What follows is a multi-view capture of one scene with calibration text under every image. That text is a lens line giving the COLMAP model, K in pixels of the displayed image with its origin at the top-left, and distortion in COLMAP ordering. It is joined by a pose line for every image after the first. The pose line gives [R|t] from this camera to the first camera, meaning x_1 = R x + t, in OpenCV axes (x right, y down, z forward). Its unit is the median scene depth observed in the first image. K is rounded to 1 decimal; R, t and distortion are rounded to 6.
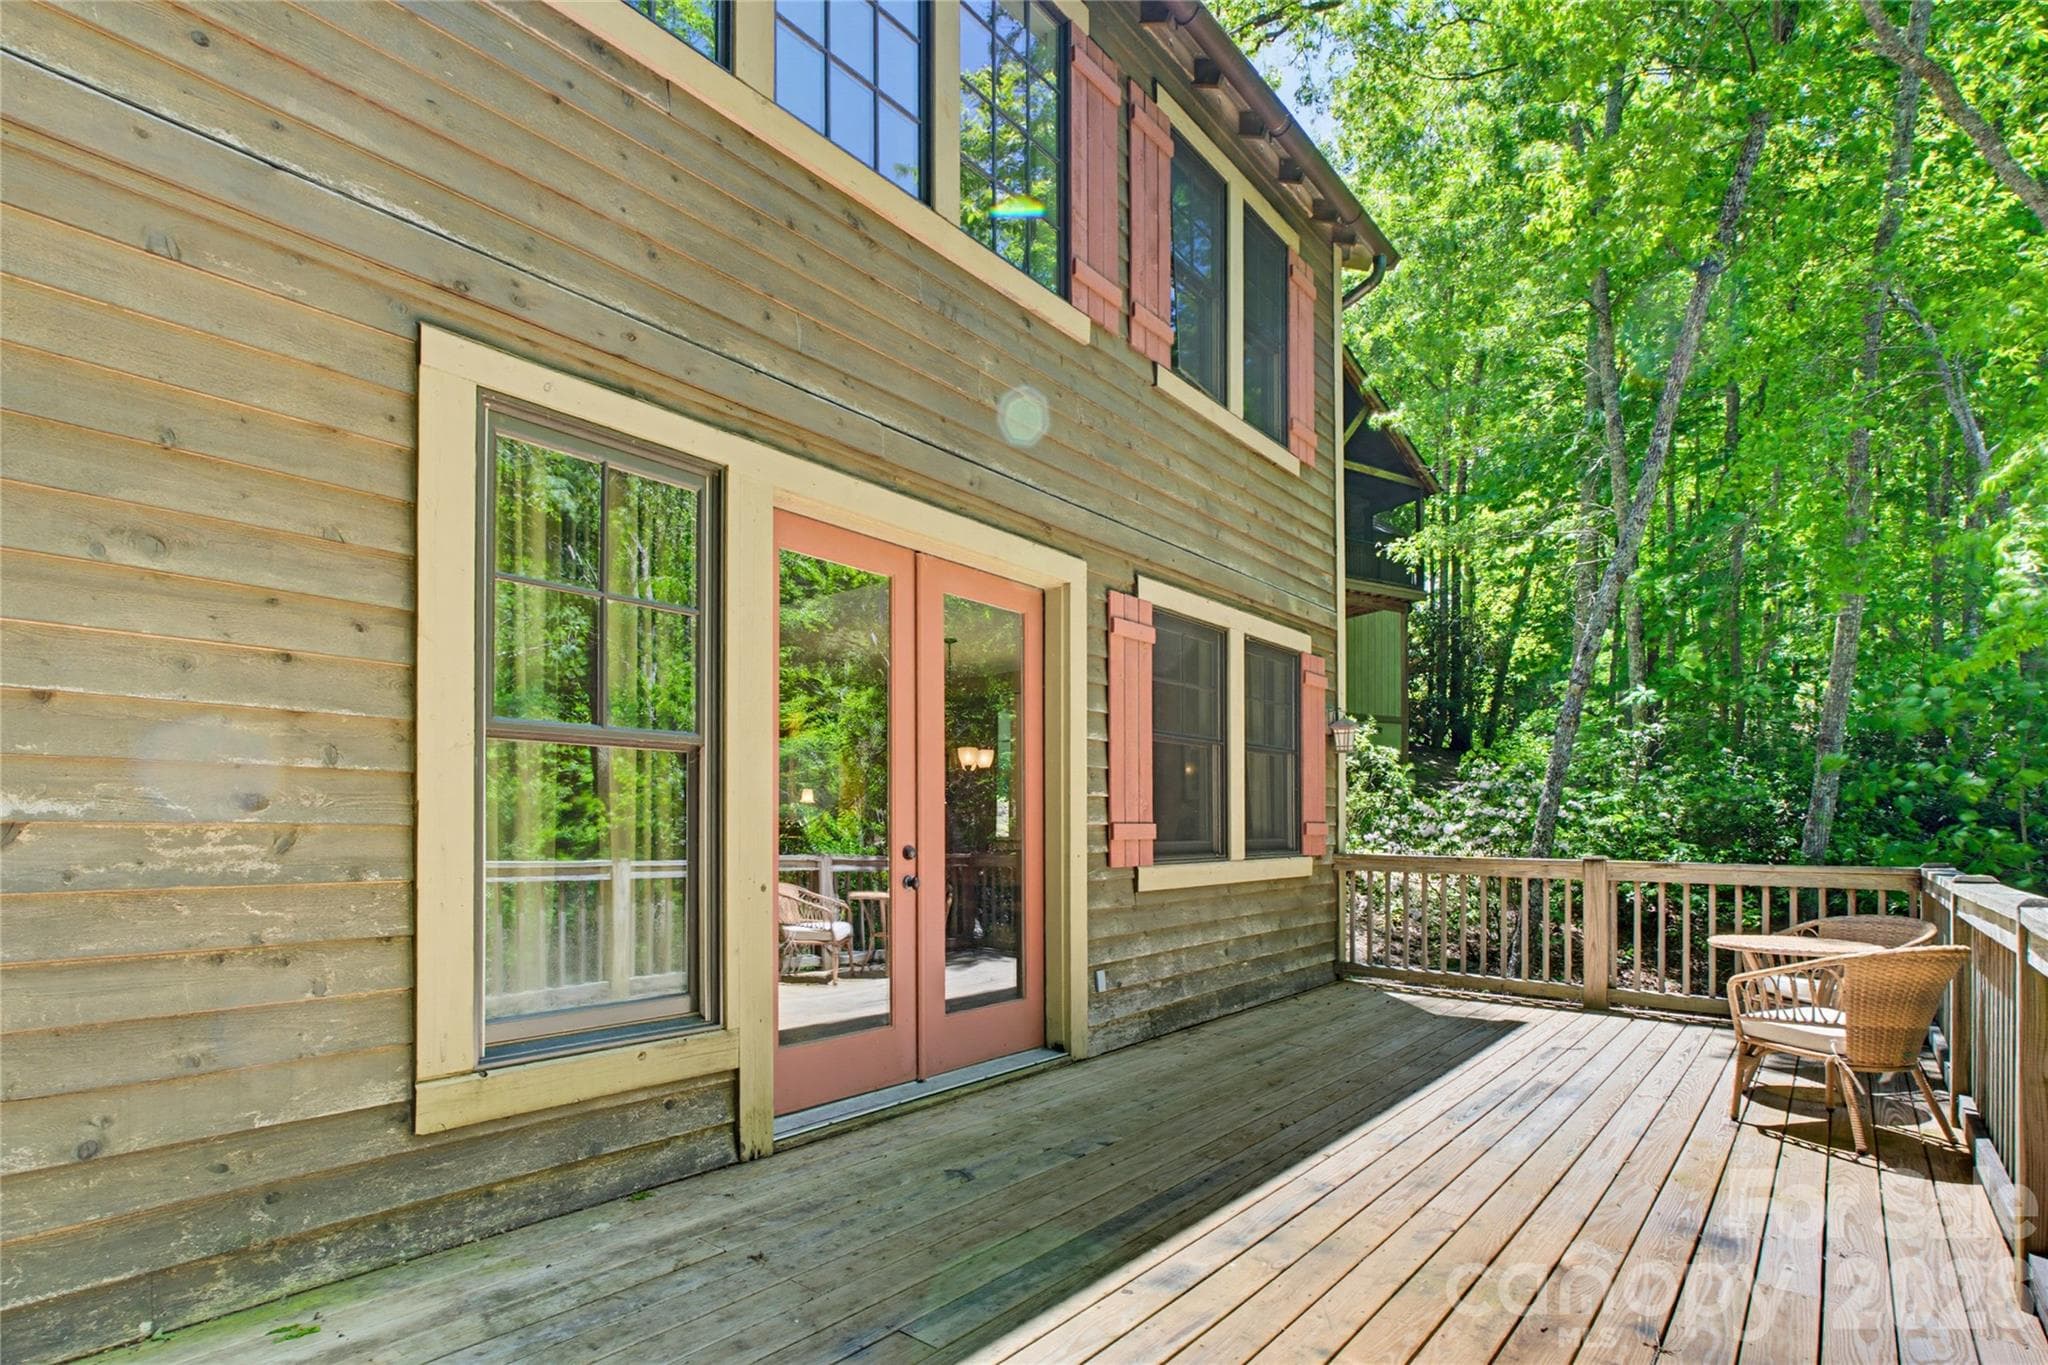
lens RADIAL K [[977.2, 0, 993.0], [0, 977.2, 828.5], [0, 0, 1]] dist [-0.008446, 0.002279]
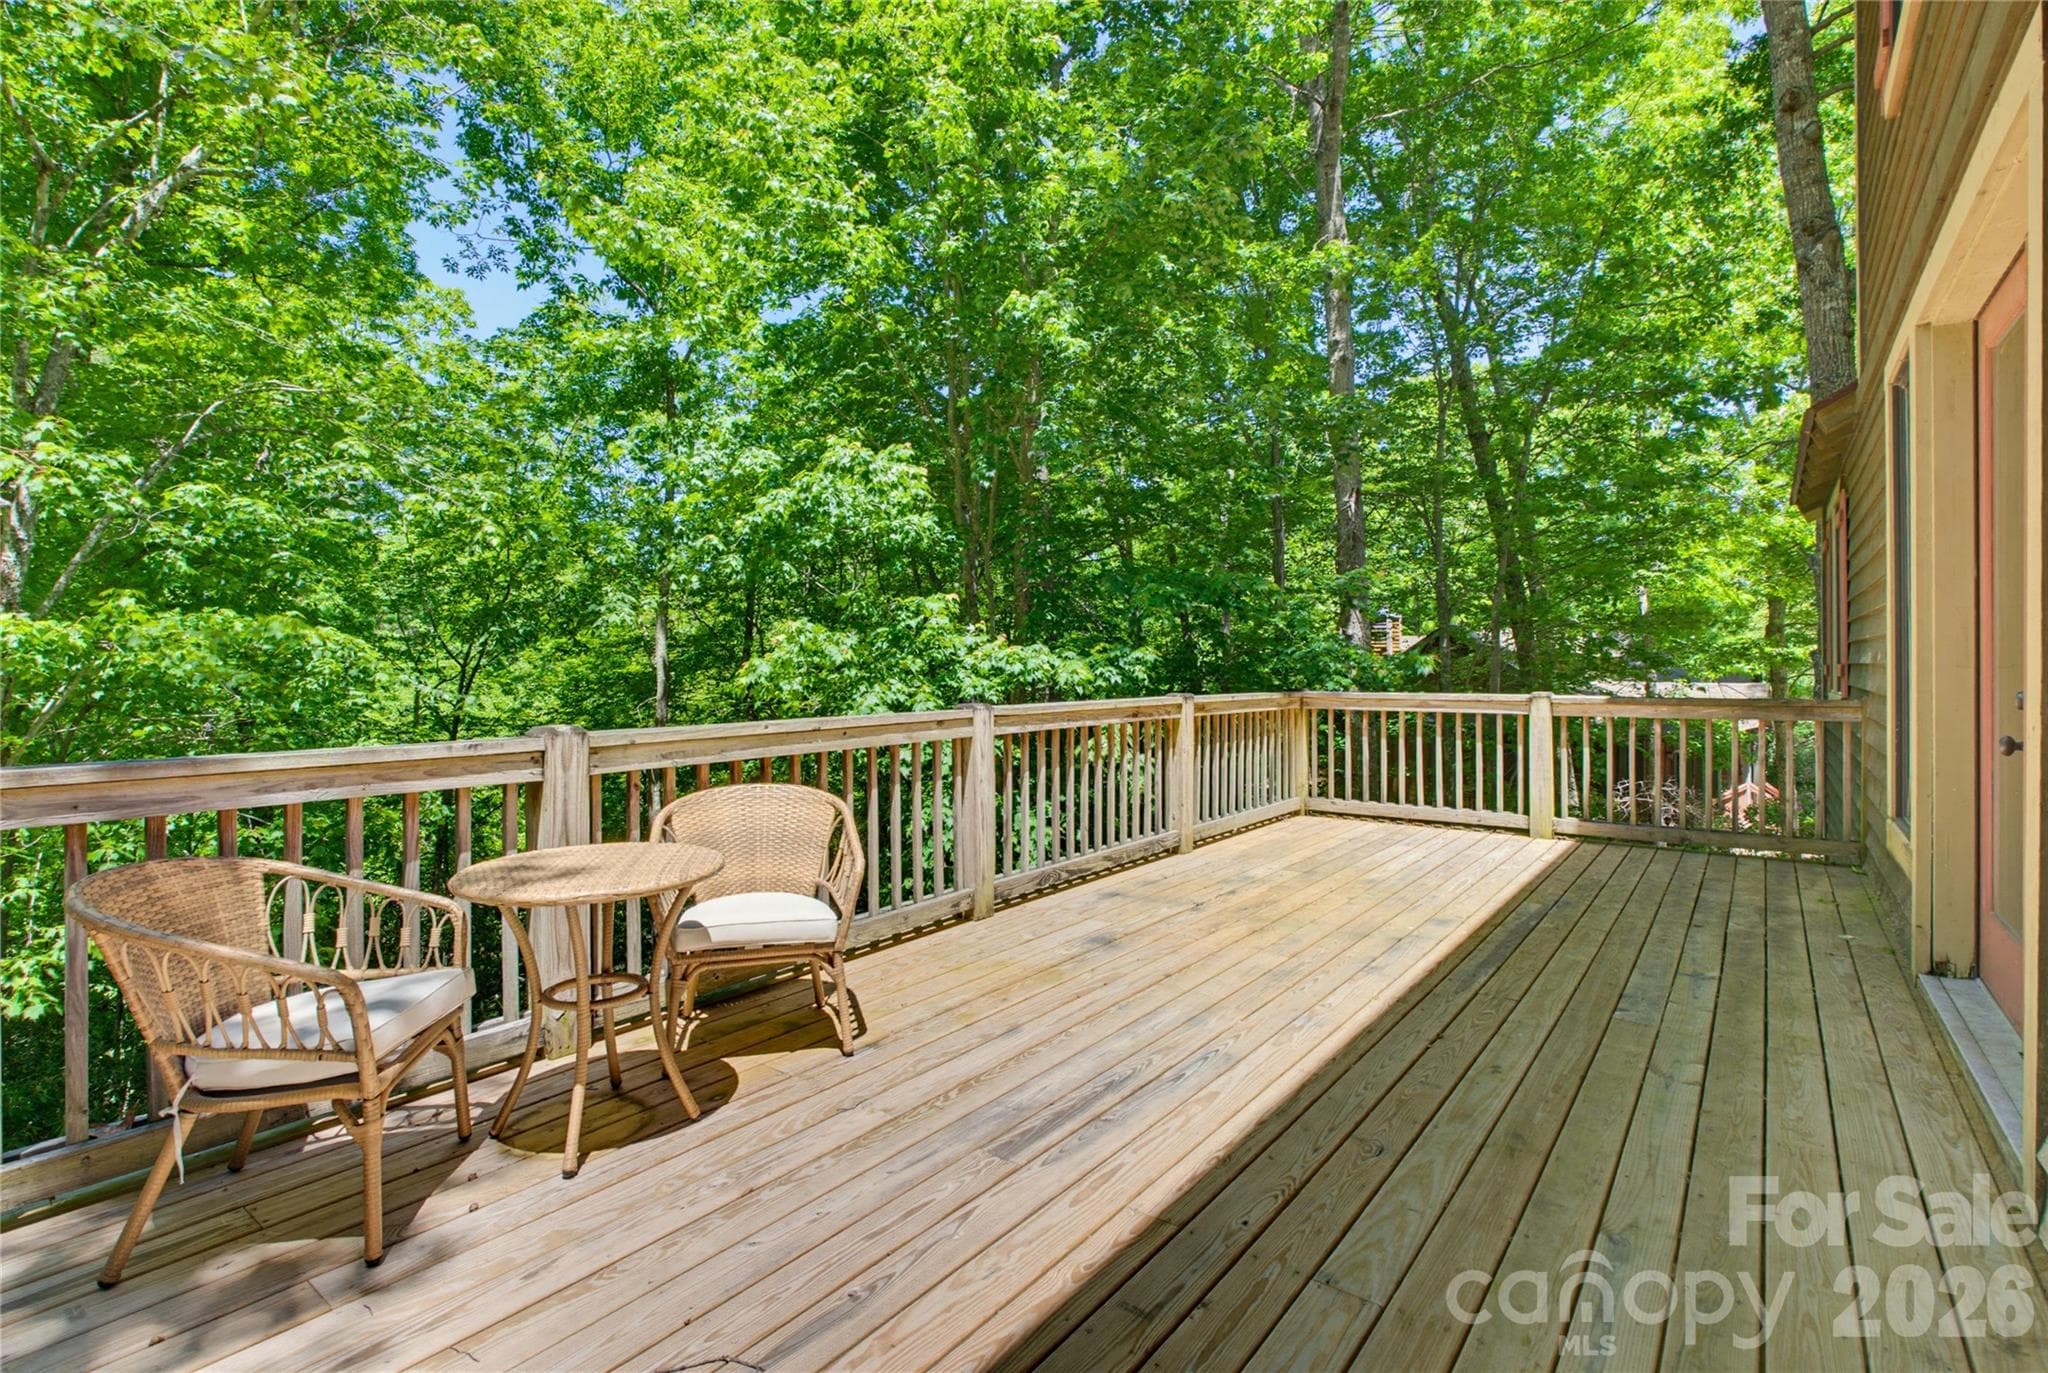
lens RADIAL K [[977.2, 0, 1054.3], [0, 977.2, 672.4], [0, 0, 1]] dist [-0.008446, 0.002279]
pose [[-0.996401, 0.005343, -0.084594, 0.488683], [0.005494, 0.999984, -0.001551, 0.008084], [0.084584, -0.002010, -0.996414, 1.283377]]
